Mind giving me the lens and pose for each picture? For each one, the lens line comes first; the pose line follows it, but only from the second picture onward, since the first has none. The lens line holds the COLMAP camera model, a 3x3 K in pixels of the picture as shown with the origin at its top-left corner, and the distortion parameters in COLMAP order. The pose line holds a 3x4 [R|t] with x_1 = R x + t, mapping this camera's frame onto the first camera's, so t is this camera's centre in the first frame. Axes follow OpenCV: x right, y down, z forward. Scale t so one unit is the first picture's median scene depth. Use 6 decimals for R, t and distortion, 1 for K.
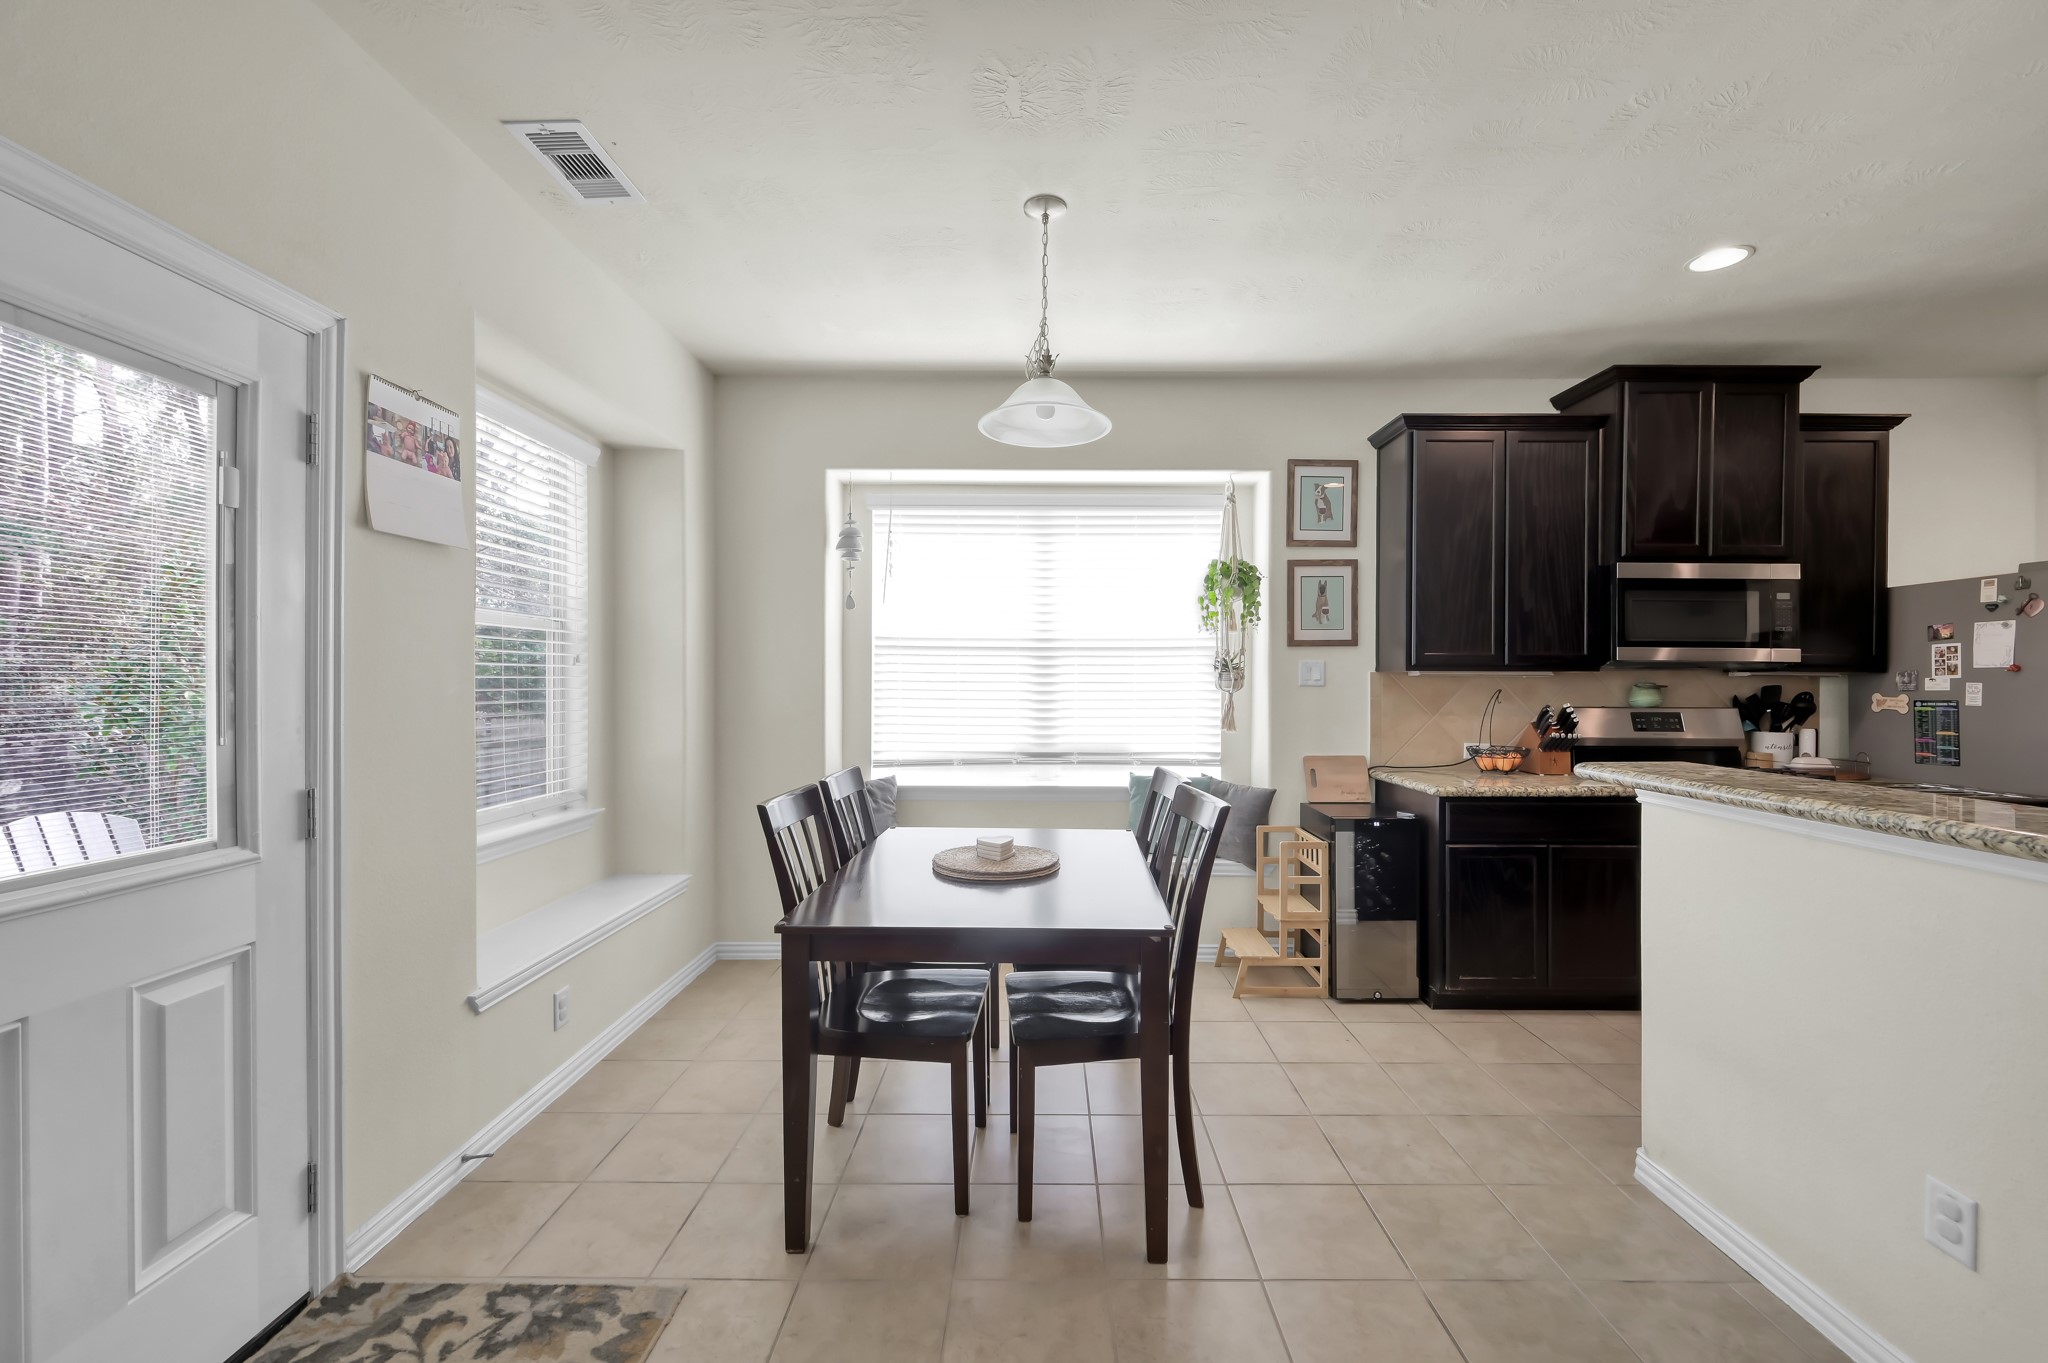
lens RADIAL K [[816.9, 0, 1023.5], [0, 816.9, 680.8], [0, 0, 1]] dist [-0.002580, 0.000217]
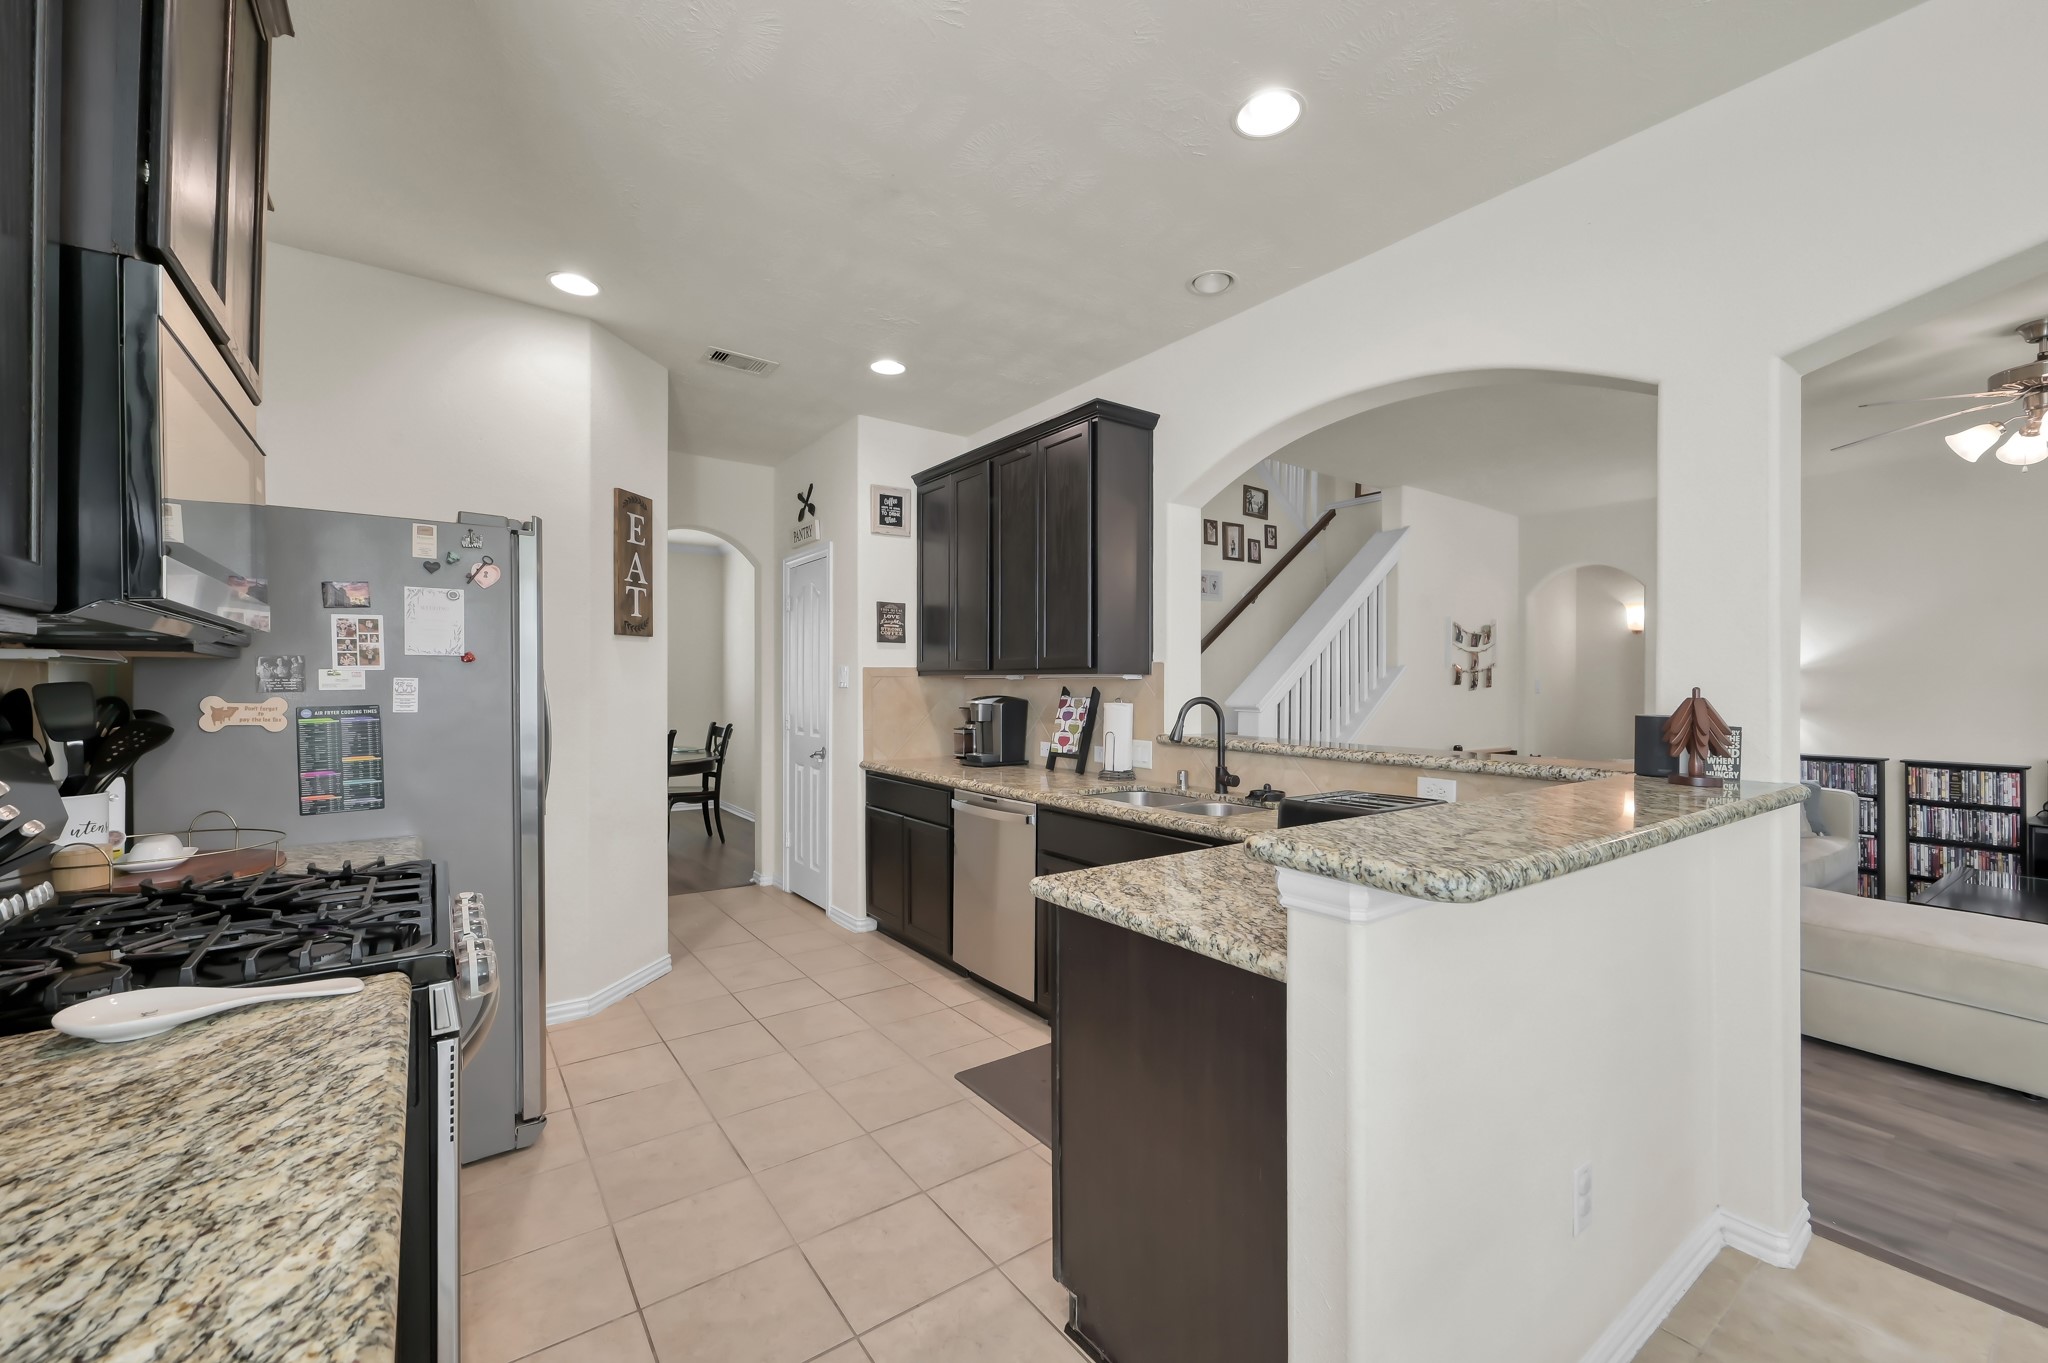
lens RADIAL K [[816.9, 0, 1018.9], [0, 816.9, 681.0], [0, 0, 1]] dist [-0.002580, 0.000217]
pose [[-0.595552, -0.003929, 0.803307, 0.293914], [-0.007394, 0.999972, -0.000591, 0.001543], [-0.803283, -0.006292, -0.595564, 0.846287]]
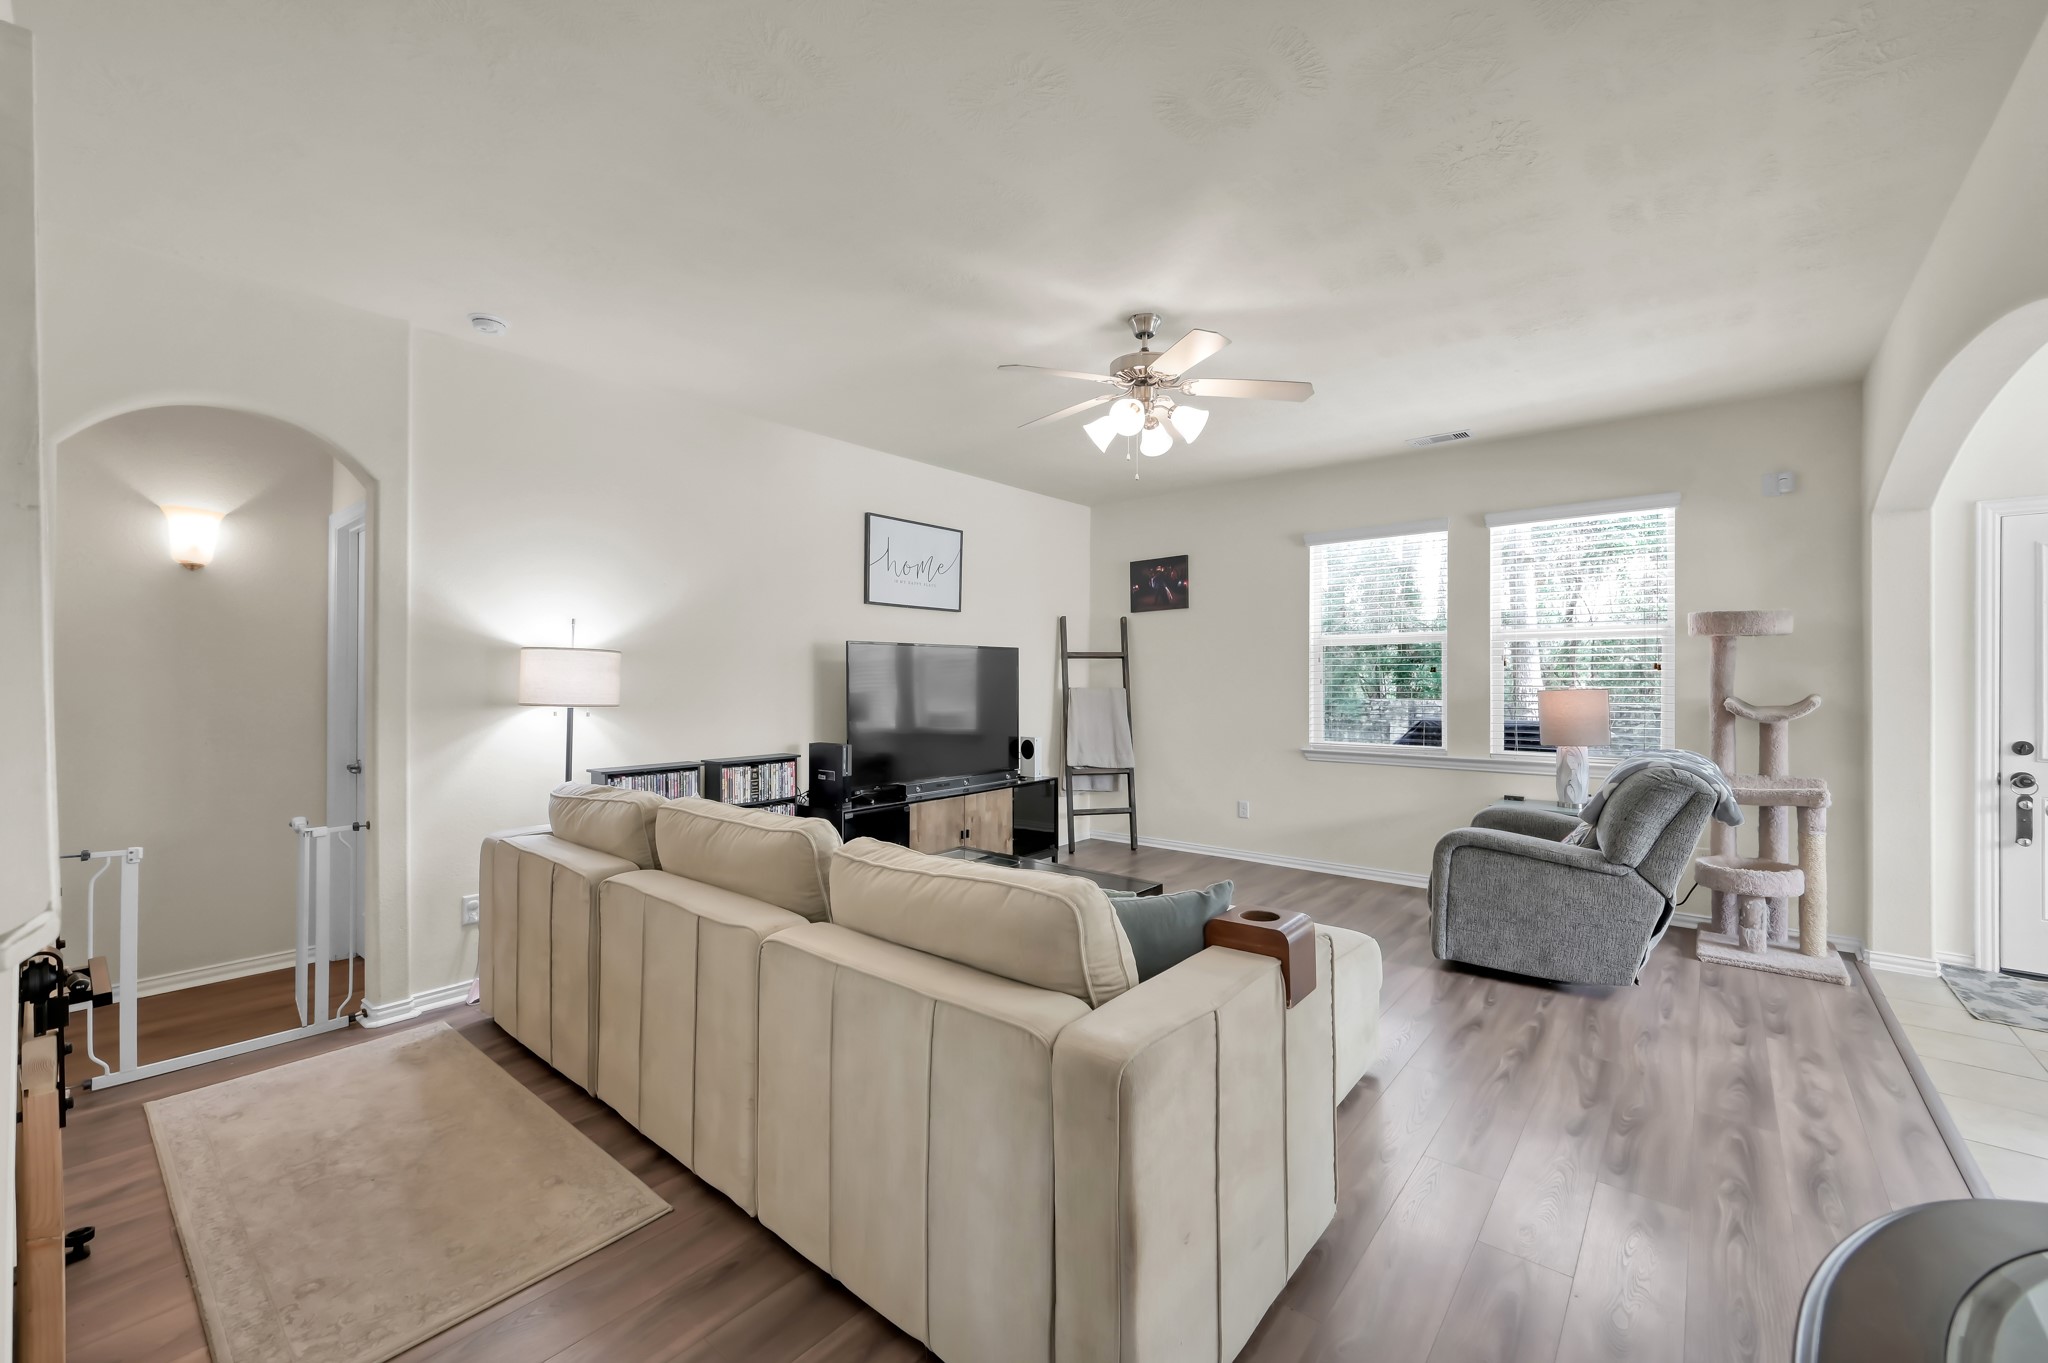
lens RADIAL K [[816.9, 0, 1032.0], [0, 816.9, 673.5], [0, 0, 1]] dist [-0.002580, 0.000217]
pose [[-0.610611, -0.005394, -0.791912, 1.077174], [-0.001667, 0.999983, -0.005526, 0.004563], [0.791929, -0.002054, -0.610610, -0.031195]]
